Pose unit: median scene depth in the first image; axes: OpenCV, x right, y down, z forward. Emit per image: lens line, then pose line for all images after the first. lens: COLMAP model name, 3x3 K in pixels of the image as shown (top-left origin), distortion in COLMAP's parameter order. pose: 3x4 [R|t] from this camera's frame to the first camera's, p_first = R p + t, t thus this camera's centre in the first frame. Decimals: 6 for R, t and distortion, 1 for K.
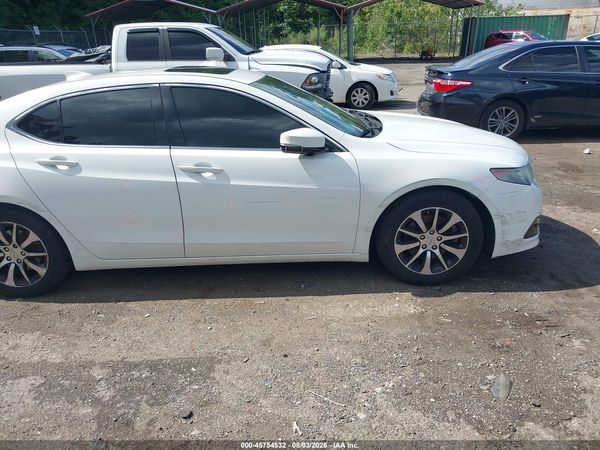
lens RADIAL K [[475.9, 0, 299.7], [0, 475.9, 228.1], [0, 0, 1]] dist [0.015480, -0.025189]
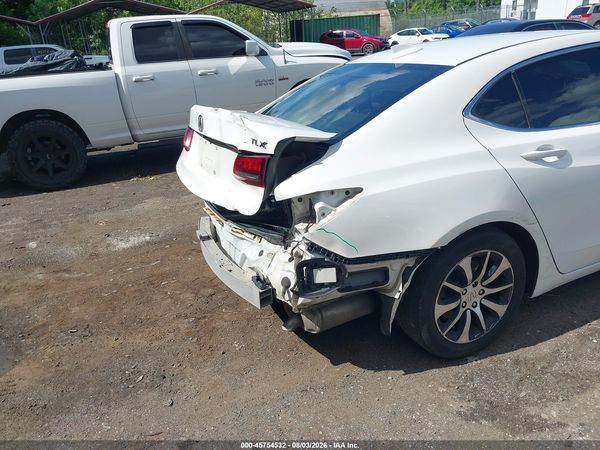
lens RADIAL K [[475.9, 0, 296.6], [0, 475.9, 225.6], [0, 0, 1]] dist [0.015480, -0.025189]
pose [[0.912859, -0.189228, 0.361776, -1.087401], [0.197770, 0.980154, 0.013646, -0.109342], [-0.357178, 0.059092, 0.932165, 0.440774]]
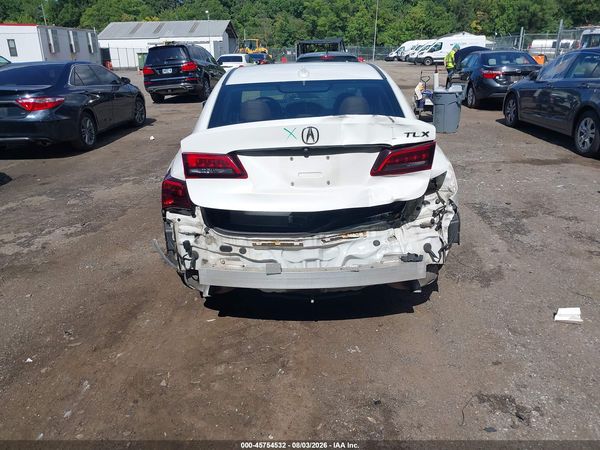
lens RADIAL K [[475.9, 0, 295.8], [0, 475.9, 216.9], [0, 0, 1]] dist [0.015480, -0.025189]
pose [[-0.010119, -0.298975, 0.954207, -1.642604], [0.390464, 0.877316, 0.279024, -0.389067], [-0.920563, 0.375407, 0.107862, 1.176834]]
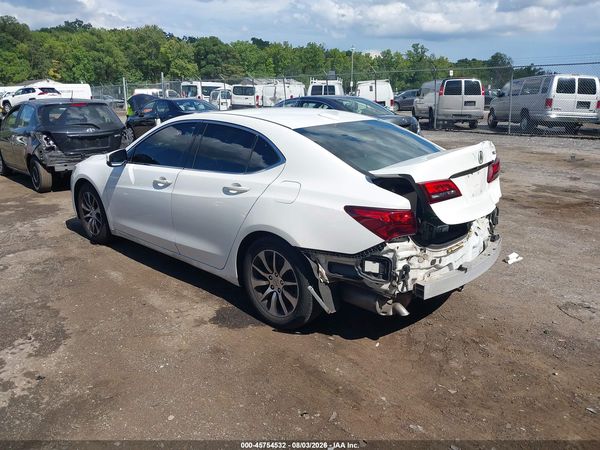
lens RADIAL K [[475.9, 0, 296.1], [0, 475.9, 212.9], [0, 0, 1]] dist [0.015480, -0.025189]
pose [[-0.734607, -0.130378, 0.665848, -1.308621], [0.279305, 0.836247, 0.471890, -0.755428], [-0.618337, 0.532629, -0.577898, 2.035267]]
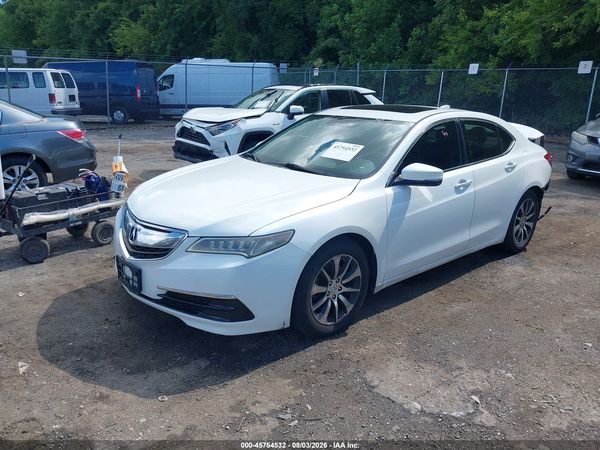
lens RADIAL K [[475.9, 0, 288.3], [0, 475.9, 224.4], [0, 0, 1]] dist [0.015480, -0.025189]
pose [[-0.744269, 0.200977, -0.636924, 0.975030], [-0.242069, 0.807633, 0.537709, -0.791236], [0.622468, 0.554380, -0.552446, 1.928295]]
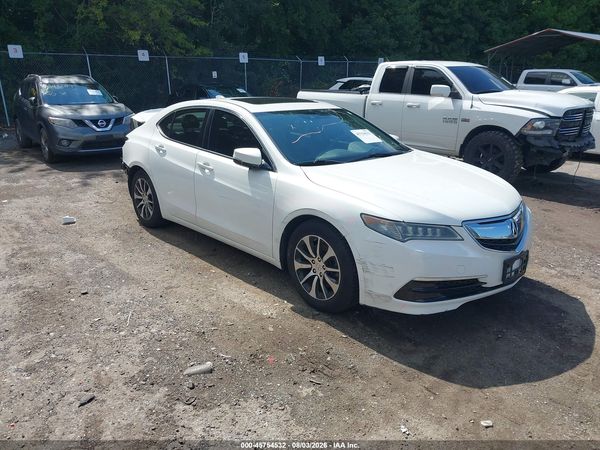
lens RADIAL K [[475.9, 0, 295.4], [0, 475.9, 229.0], [0, 0, 1]] dist [0.015480, -0.025189]
pose [[0.669573, 0.254817, -0.697668, 0.964312], [-0.295623, 0.953131, 0.064404, -0.109422], [0.681380, 0.163124, 0.713521, 0.181923]]
